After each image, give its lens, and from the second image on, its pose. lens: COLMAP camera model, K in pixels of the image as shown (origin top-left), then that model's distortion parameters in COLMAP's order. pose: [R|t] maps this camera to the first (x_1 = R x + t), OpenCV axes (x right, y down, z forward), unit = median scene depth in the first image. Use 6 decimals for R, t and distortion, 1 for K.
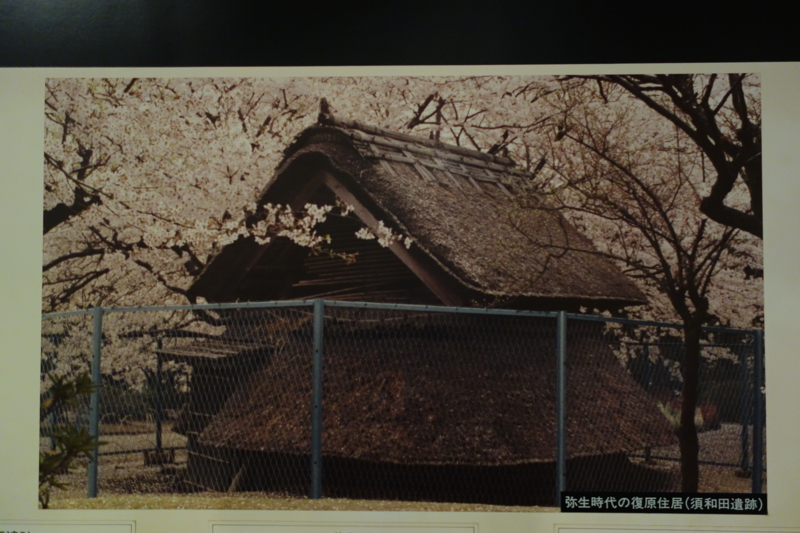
lens RADIAL K [[650.7, 0, 400.1], [0, 650.7, 267.5], [0, 0, 1]] dist [0.011120, 0.005152]
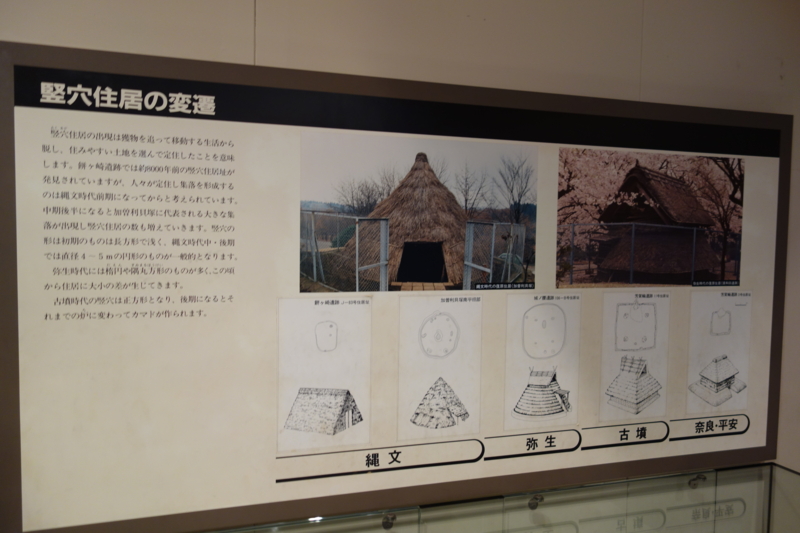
lens RADIAL K [[650.7, 0, 400.0], [0, 650.7, 265.9], [0, 0, 1]] dist [0.011120, 0.005152]
pose [[0.942630, -0.003052, 0.333827, -2.281742], [-0.024411, 0.996651, 0.078043, 0.039332], [-0.332947, -0.081715, 0.939398, -1.648424]]
